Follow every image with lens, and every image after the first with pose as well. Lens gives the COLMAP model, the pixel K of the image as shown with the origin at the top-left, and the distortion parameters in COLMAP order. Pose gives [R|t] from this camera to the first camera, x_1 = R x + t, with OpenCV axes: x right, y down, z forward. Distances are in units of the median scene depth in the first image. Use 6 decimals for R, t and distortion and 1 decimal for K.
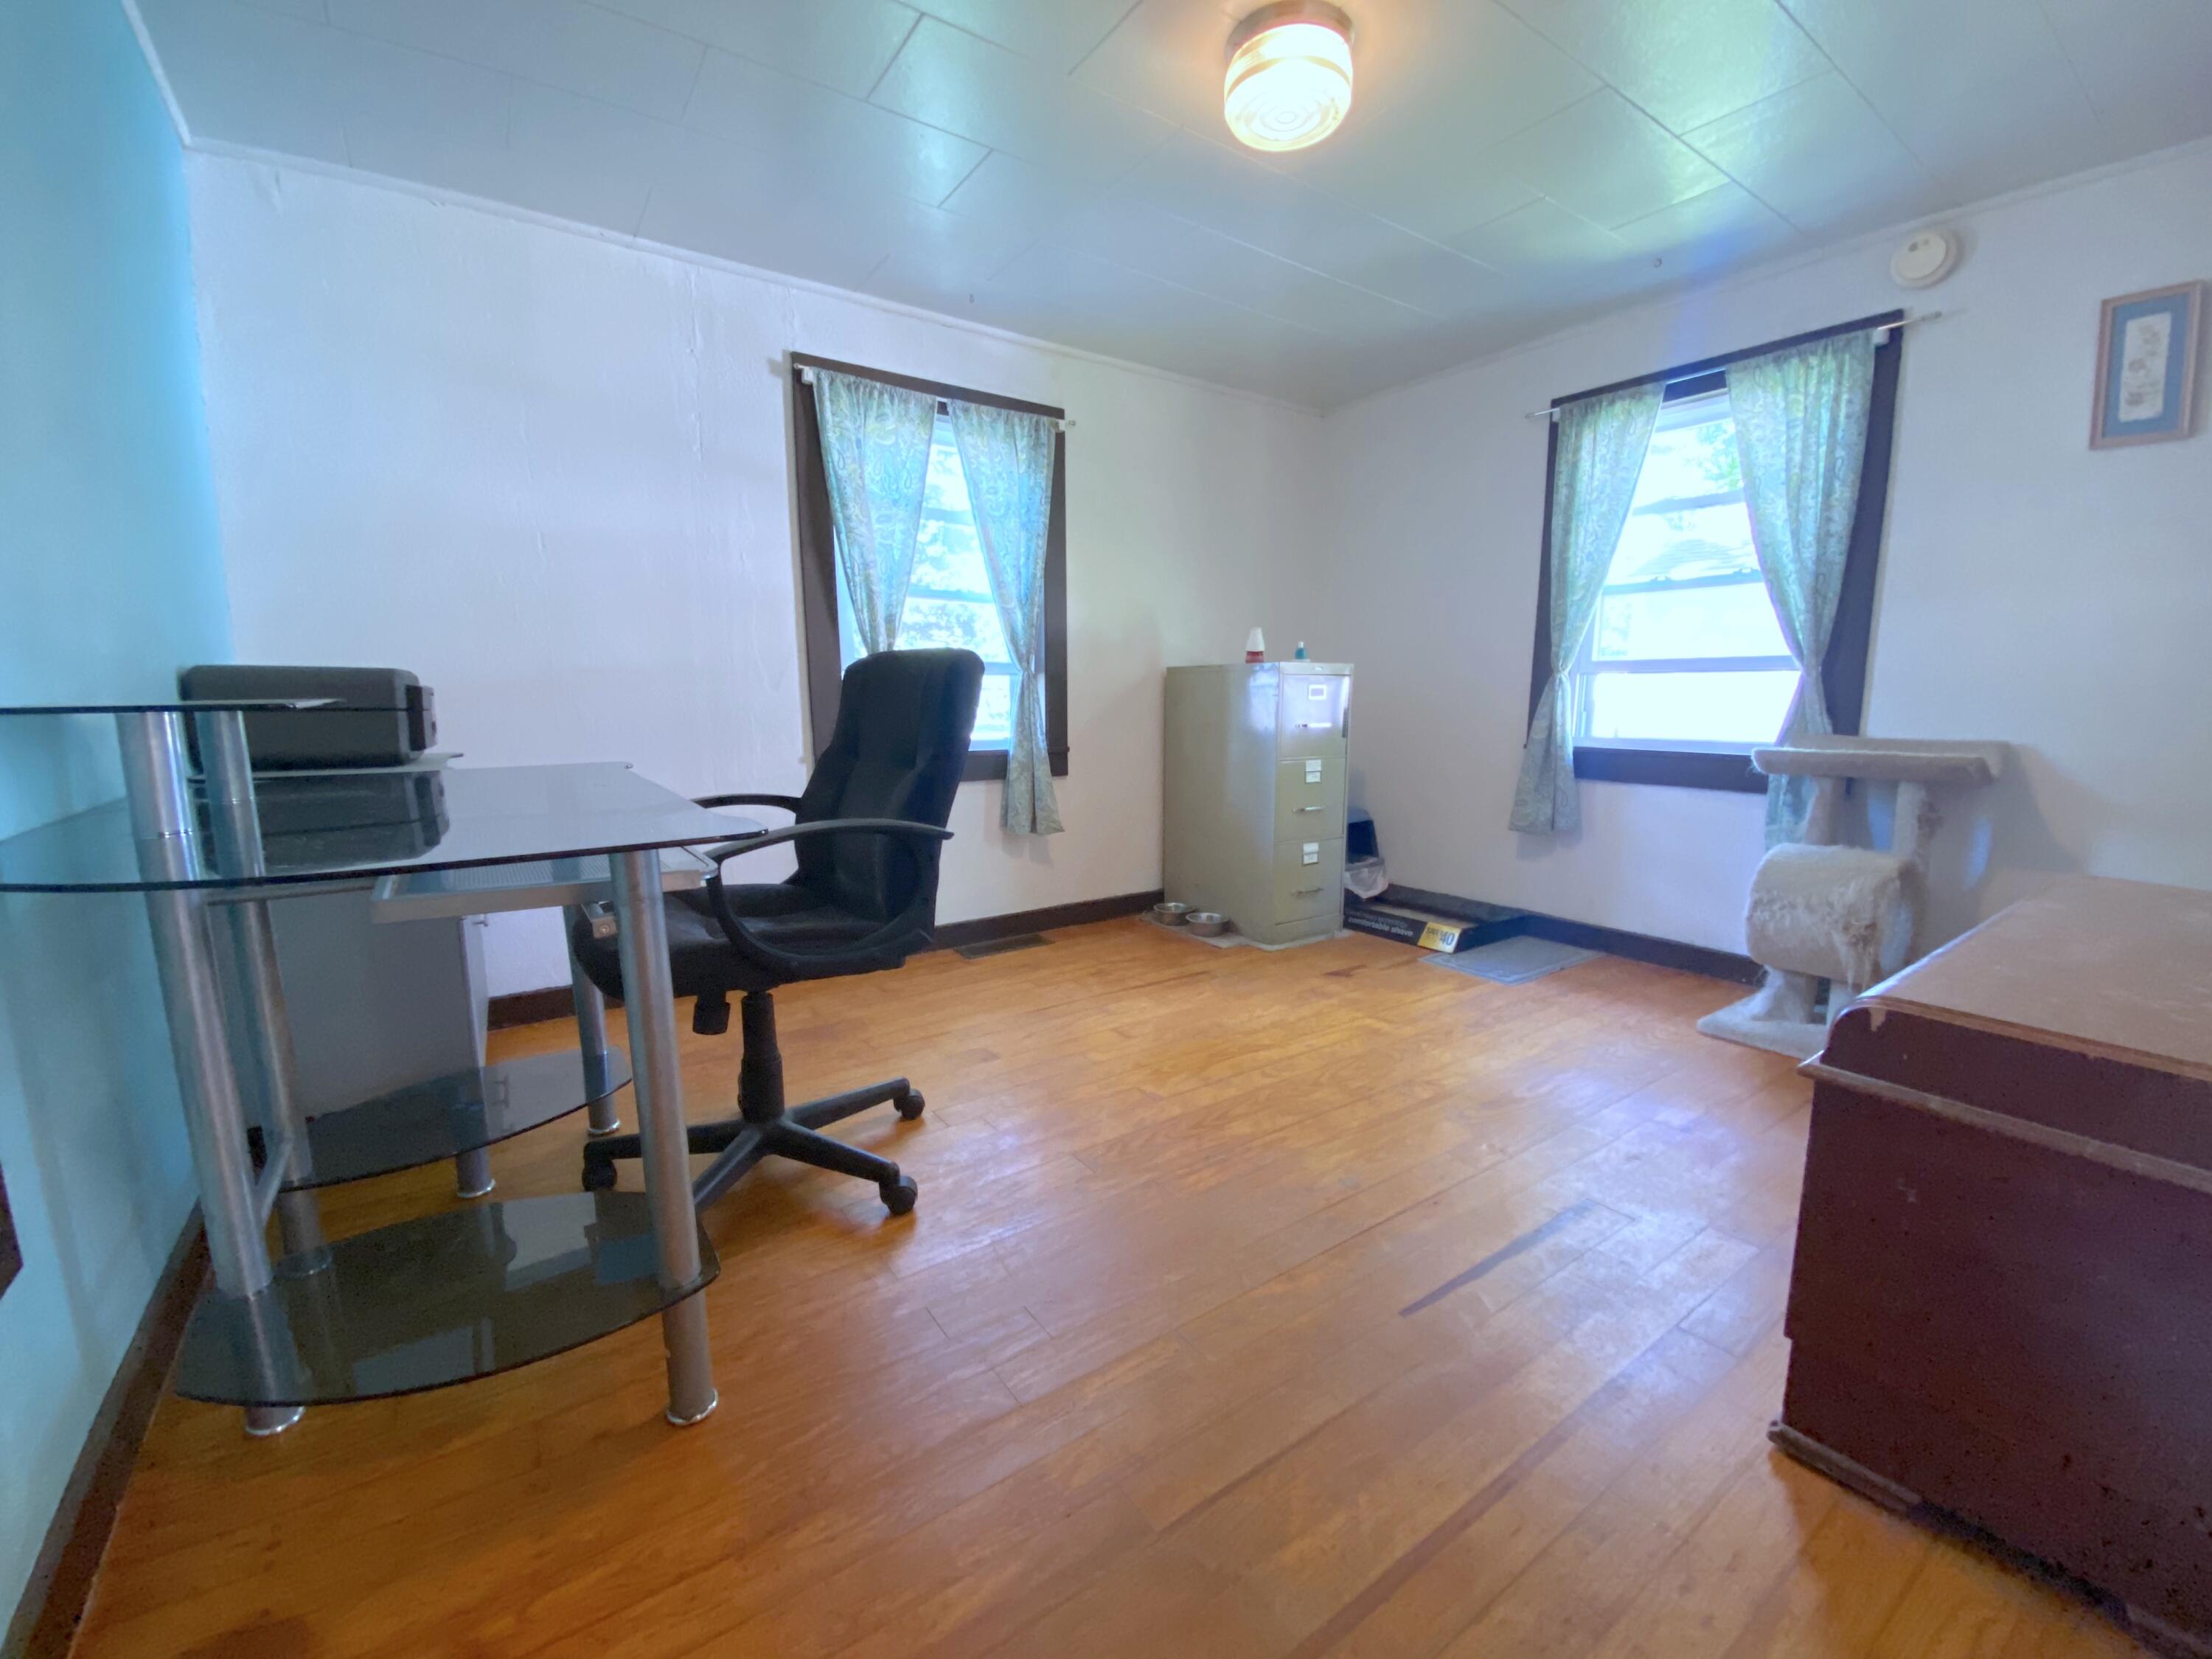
lens RADIAL K [[897.2, 0, 1106.0], [0, 897.2, 829.5], [0, 0, 1]] dist [-0.000248, -0.014538]
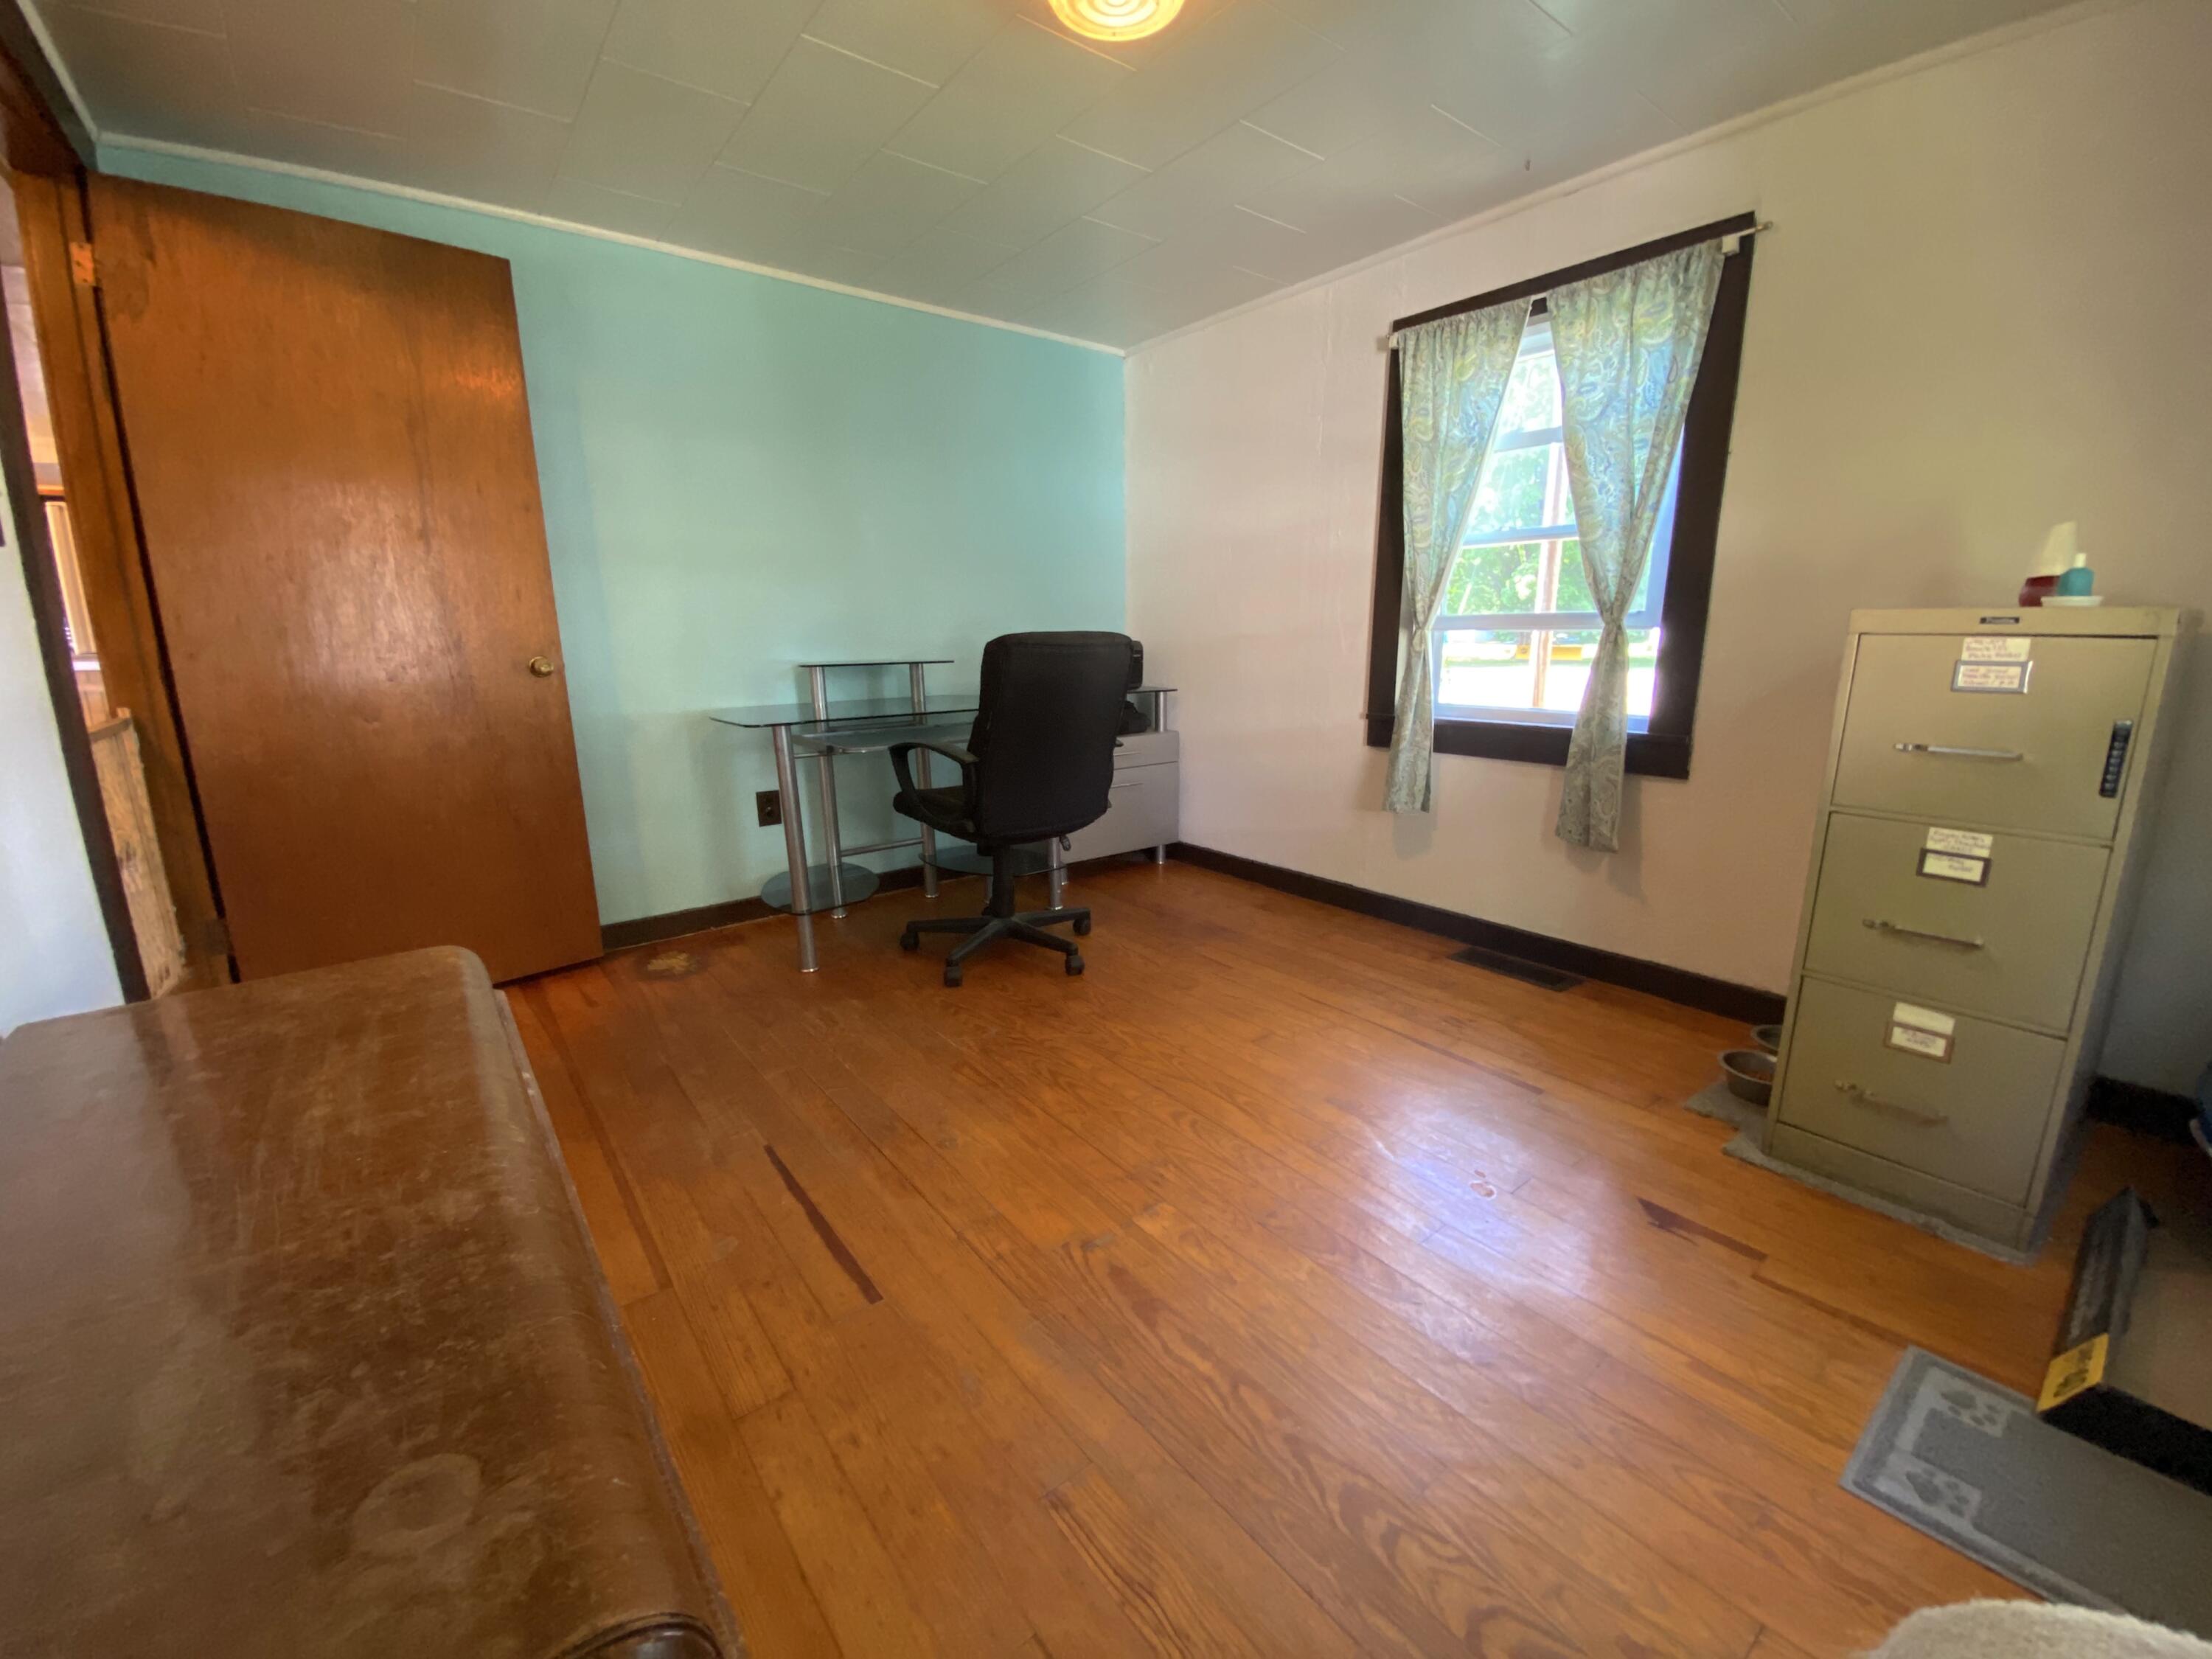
lens RADIAL K [[897.2, 0, 1106.0], [0, 897.2, 829.5], [0, 0, 1]] dist [-0.000248, -0.014538]
pose [[0.036073, 0.213951, -0.976178, 0.690232], [-0.141298, 0.968093, 0.206958, -0.116748], [0.989310, 0.130467, 0.065153, 0.603257]]
